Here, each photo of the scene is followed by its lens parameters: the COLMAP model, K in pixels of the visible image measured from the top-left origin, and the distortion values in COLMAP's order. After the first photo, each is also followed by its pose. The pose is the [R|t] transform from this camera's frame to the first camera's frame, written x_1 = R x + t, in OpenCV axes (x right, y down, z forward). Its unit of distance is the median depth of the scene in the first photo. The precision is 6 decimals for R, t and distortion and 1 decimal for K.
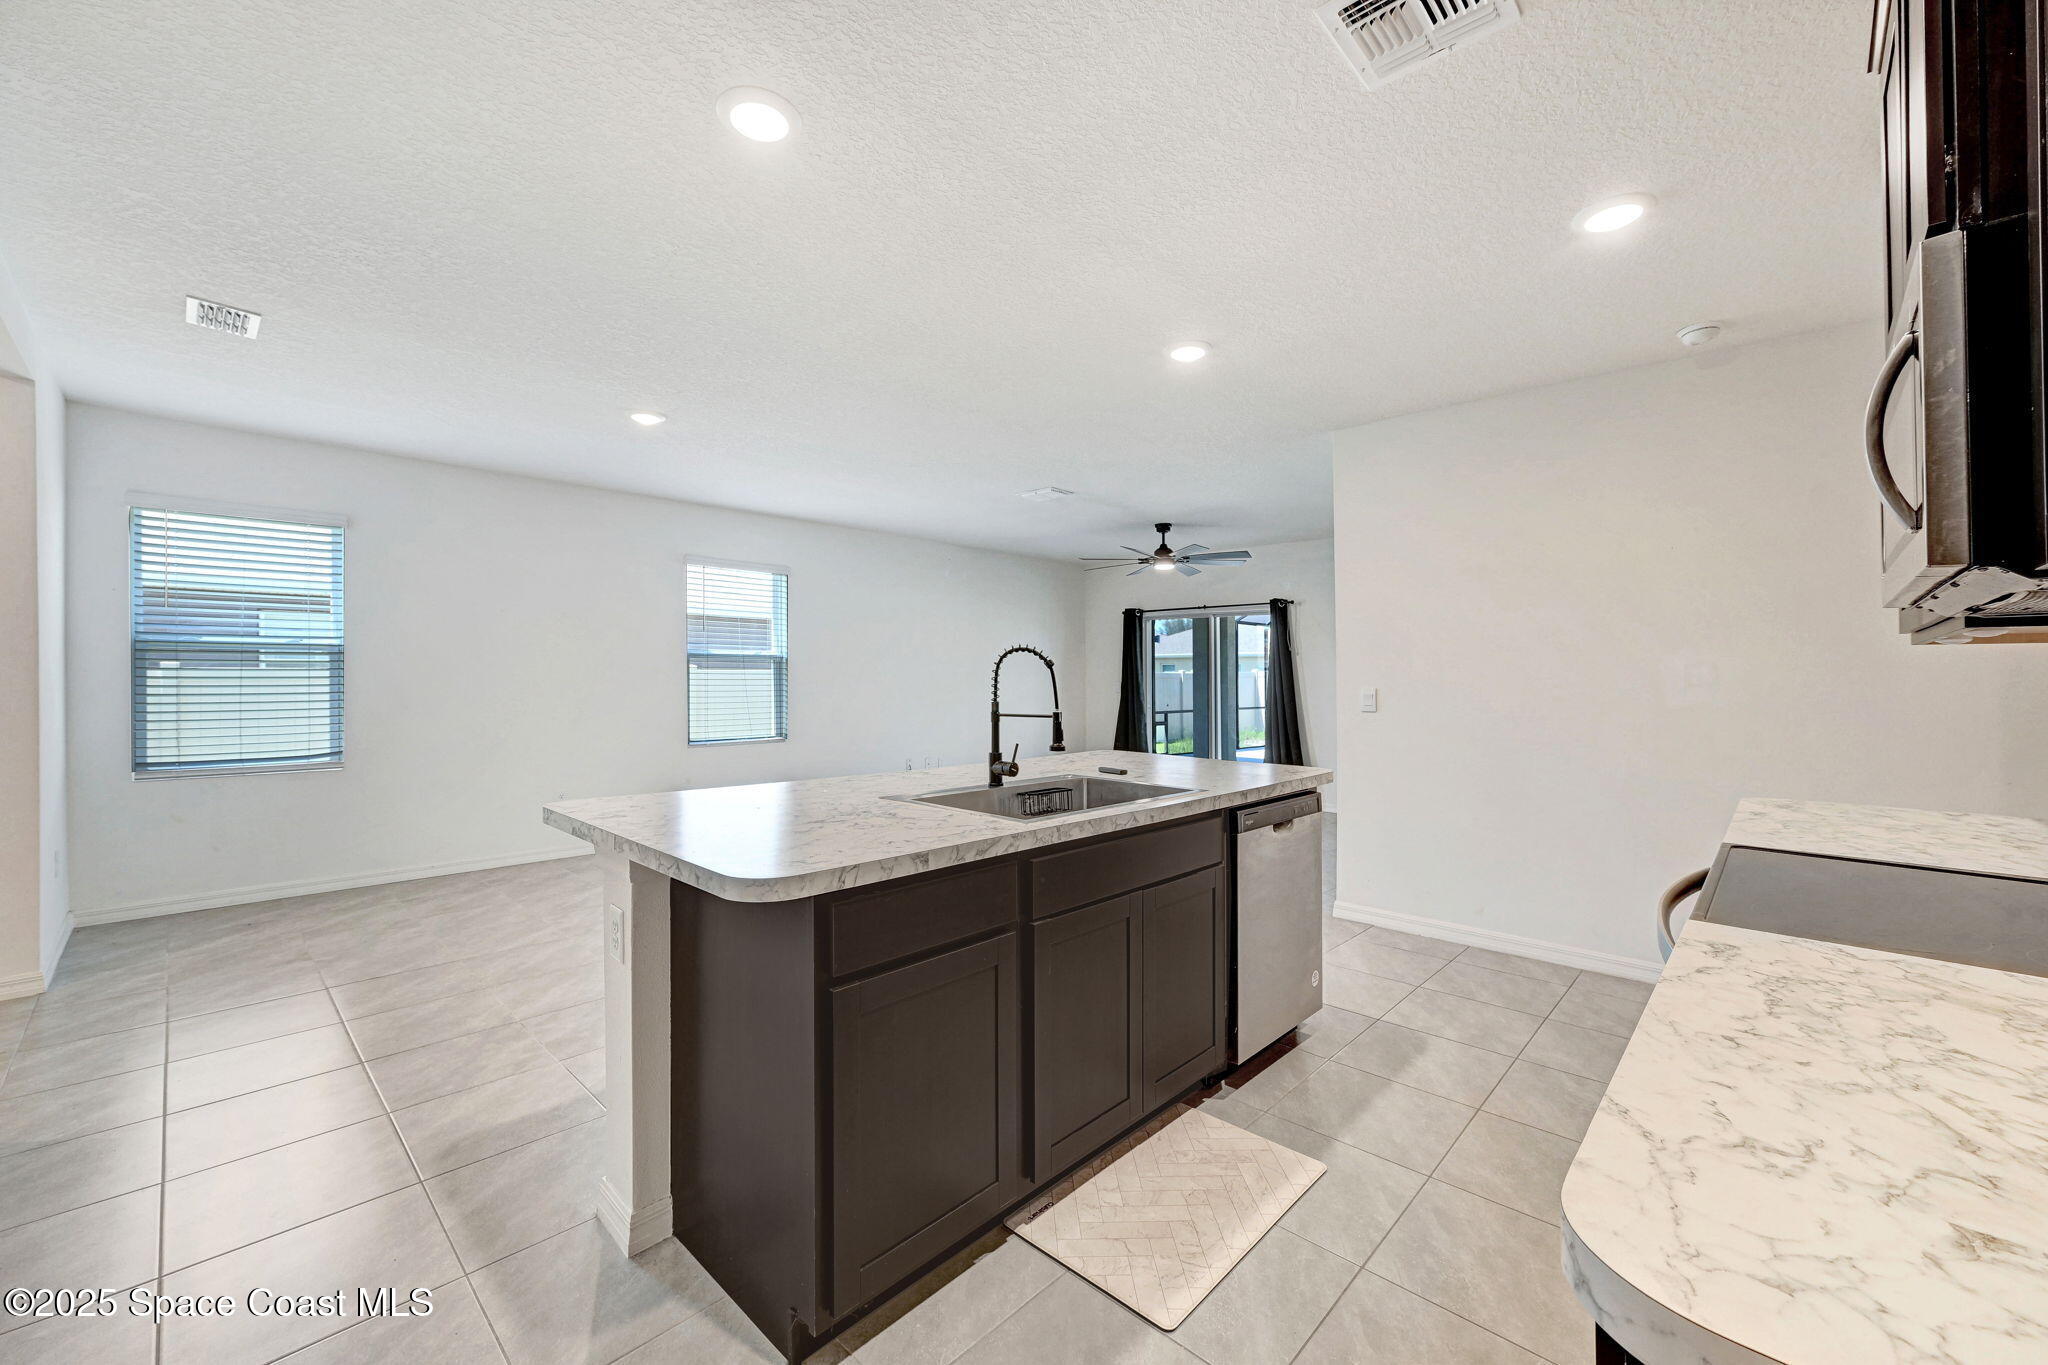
lens RADIAL K [[833.7, 0, 1024.0], [0, 833.7, 682.5], [0, 0, 1]] dist [-0.000876, -0.000101]
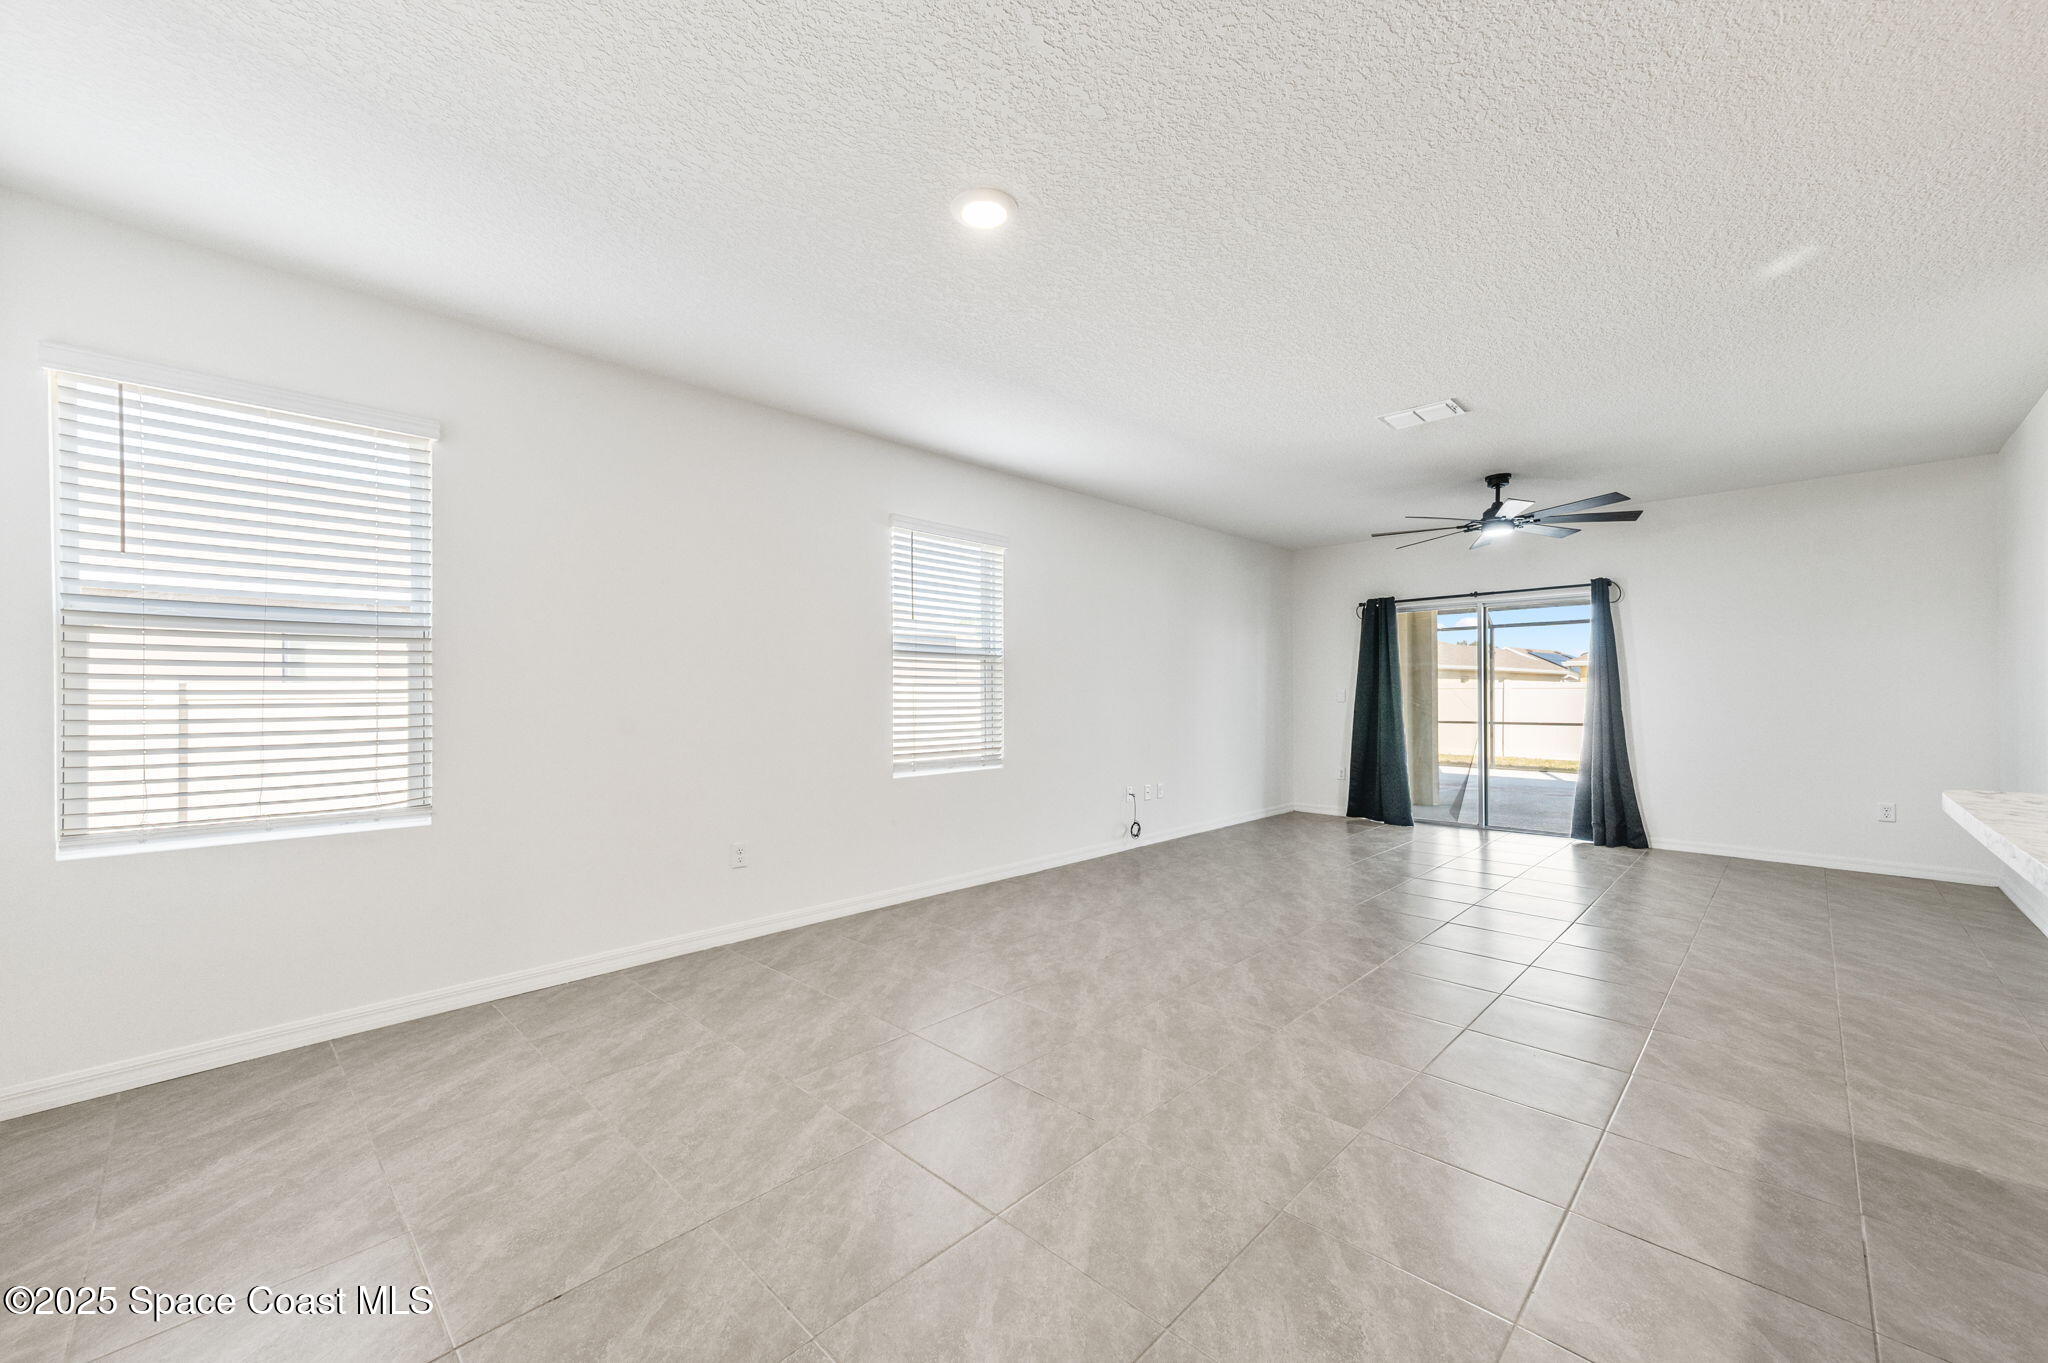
lens RADIAL K [[824.7, 0, 1046.6], [0, 824.7, 674.0], [0, 0, 1]] dist [0.024434, -0.000133]
pose [[0.999973, -0.007108, -0.002069, -0.280926], [0.007034, 0.999394, -0.034099, 0.015264], [0.002311, 0.034083, 0.999416, 0.292889]]
